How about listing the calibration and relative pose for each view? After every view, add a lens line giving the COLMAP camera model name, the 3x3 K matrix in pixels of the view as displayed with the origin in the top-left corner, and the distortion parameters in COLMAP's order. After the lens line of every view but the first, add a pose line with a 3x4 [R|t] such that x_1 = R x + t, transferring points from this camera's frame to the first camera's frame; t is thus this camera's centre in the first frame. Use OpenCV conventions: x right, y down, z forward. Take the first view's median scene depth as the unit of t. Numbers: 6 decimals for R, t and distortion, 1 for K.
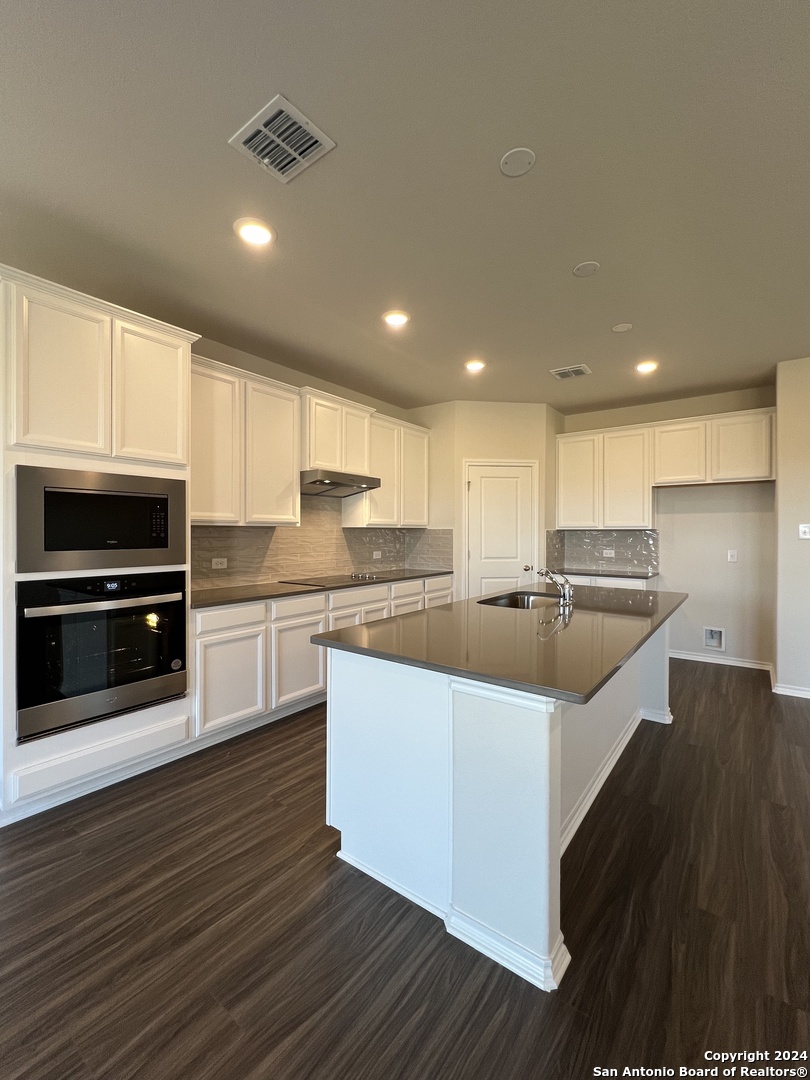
lens RADIAL K [[459.4, 0, 405.9], [0, 459.4, 539.3], [0, 0, 1]] dist [-0.003648, 0.001550]
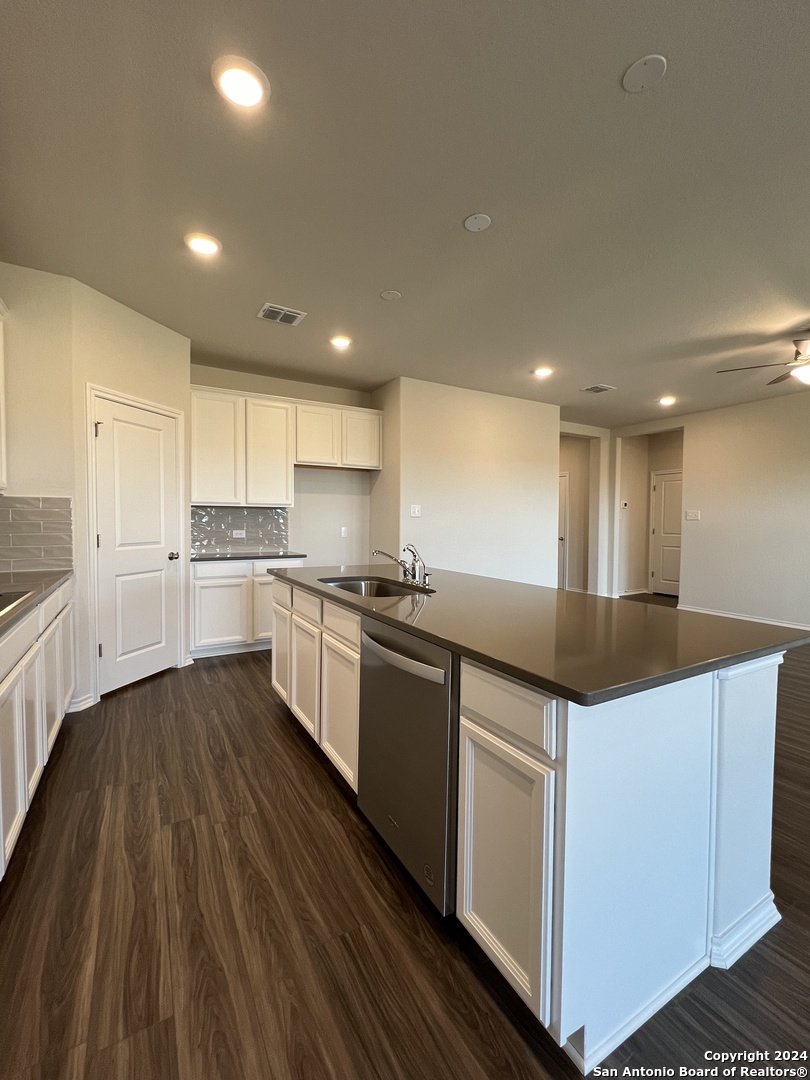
lens RADIAL K [[459.4, 0, 407.2], [0, 459.4, 537.0], [0, 0, 1]] dist [-0.003648, 0.001550]
pose [[0.390499, -0.030132, 0.920110, -0.345362], [0.008995, 0.999541, 0.028916, 0.018772], [-0.920559, -0.003015, 0.390591, 0.478515]]
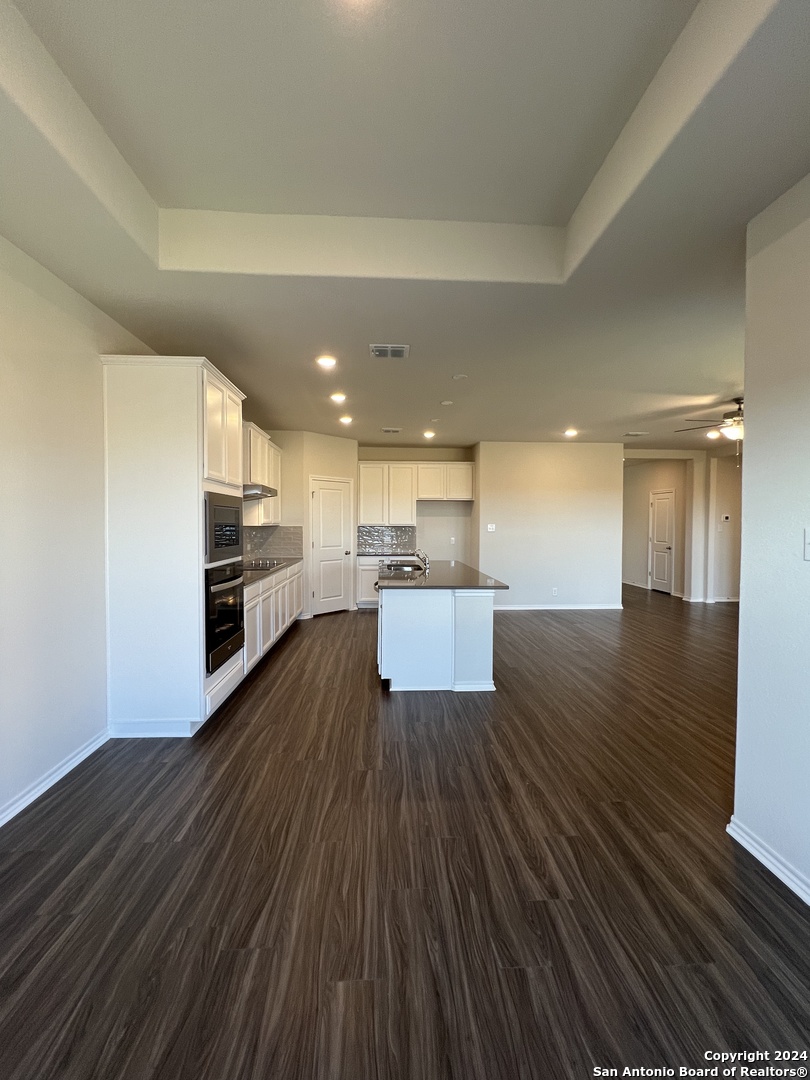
lens RADIAL K [[459.4, 0, 406.5], [0, 459.4, 542.2], [0, 0, 1]] dist [-0.003648, 0.001550]
pose [[0.765475, -0.025240, 0.642971, -0.680658], [0.006817, 0.999492, 0.031120, -0.019200], [-0.643430, -0.019438, 0.765258, -0.296526]]
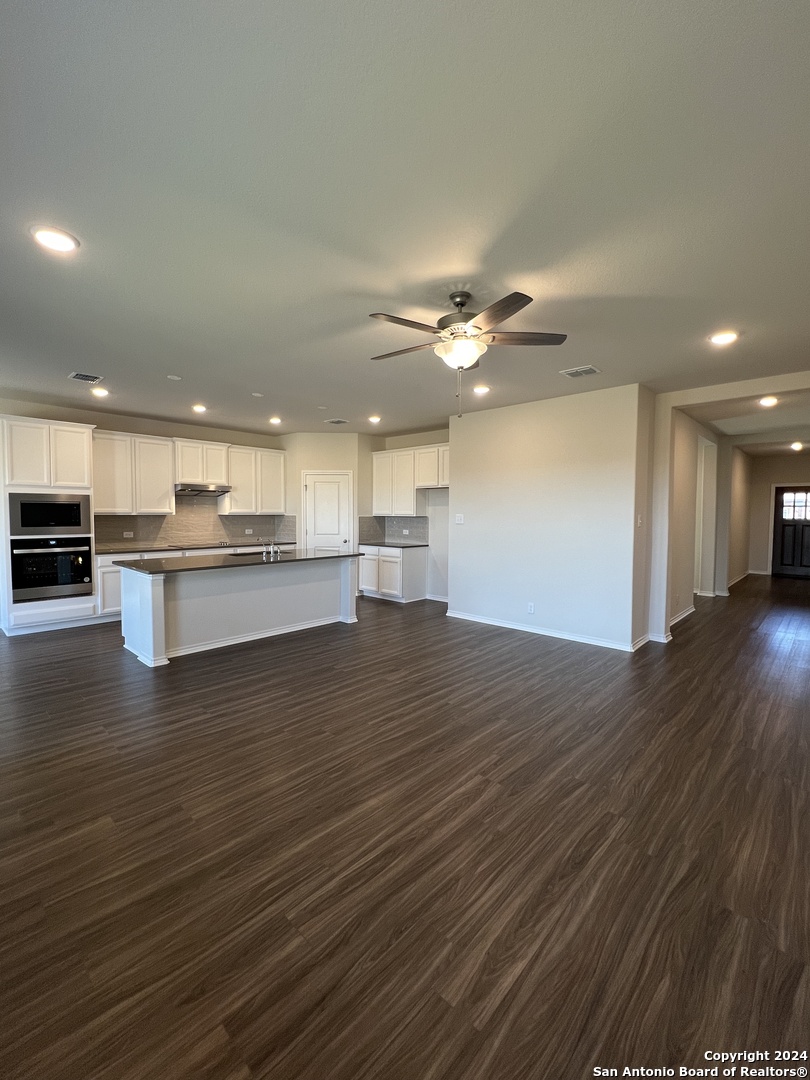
lens RADIAL K [[459.4, 0, 408.6], [0, 459.4, 539.8], [0, 0, 1]] dist [-0.003648, 0.001550]
pose [[0.994118, 0.010113, -0.107831, 0.833495], [-0.005295, 0.998979, 0.044874, -0.015201], [0.108175, -0.044039, 0.993156, -0.660492]]
